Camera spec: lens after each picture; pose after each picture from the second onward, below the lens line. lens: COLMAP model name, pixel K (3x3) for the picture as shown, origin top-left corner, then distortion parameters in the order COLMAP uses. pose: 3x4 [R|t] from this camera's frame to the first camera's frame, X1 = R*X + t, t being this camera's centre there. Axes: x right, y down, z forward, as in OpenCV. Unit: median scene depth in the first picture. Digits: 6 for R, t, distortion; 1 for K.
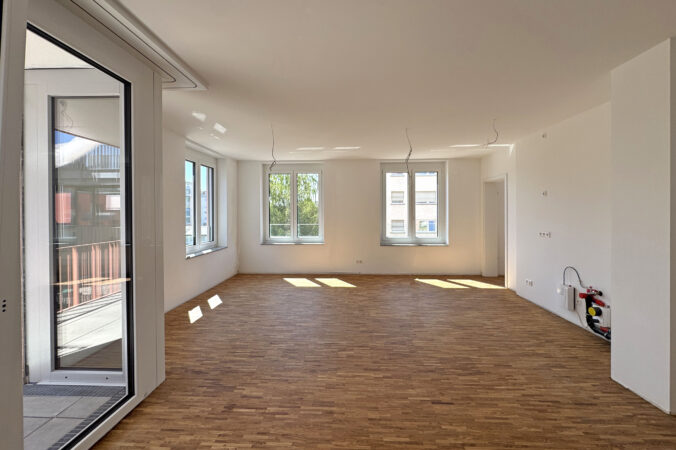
lens RADIAL K [[271.0, 0, 342.9], [0, 271.0, 212.3], [0, 0, 1]] dist [-0.004205, 0.000085]
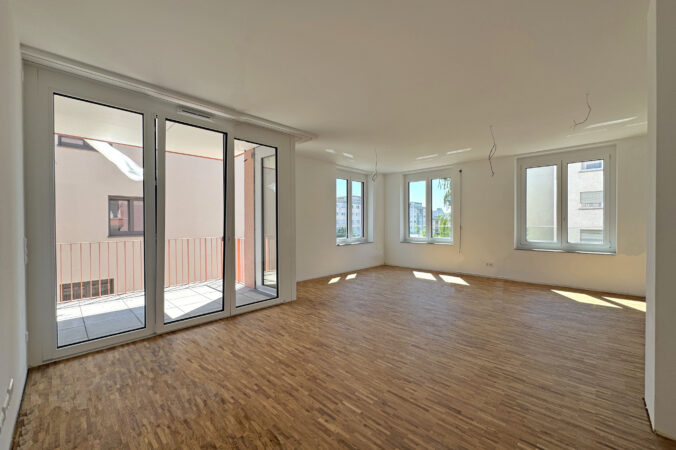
lens RADIAL K [[271.0, 0, 337.6], [0, 271.0, 222.9], [0, 0, 1]] dist [-0.004205, 0.000085]
pose [[0.746665, 0.004096, -0.665188, 0.421671], [-0.000839, 0.999986, 0.005215, 0.041111], [0.665200, -0.003336, 0.746658, -0.109528]]
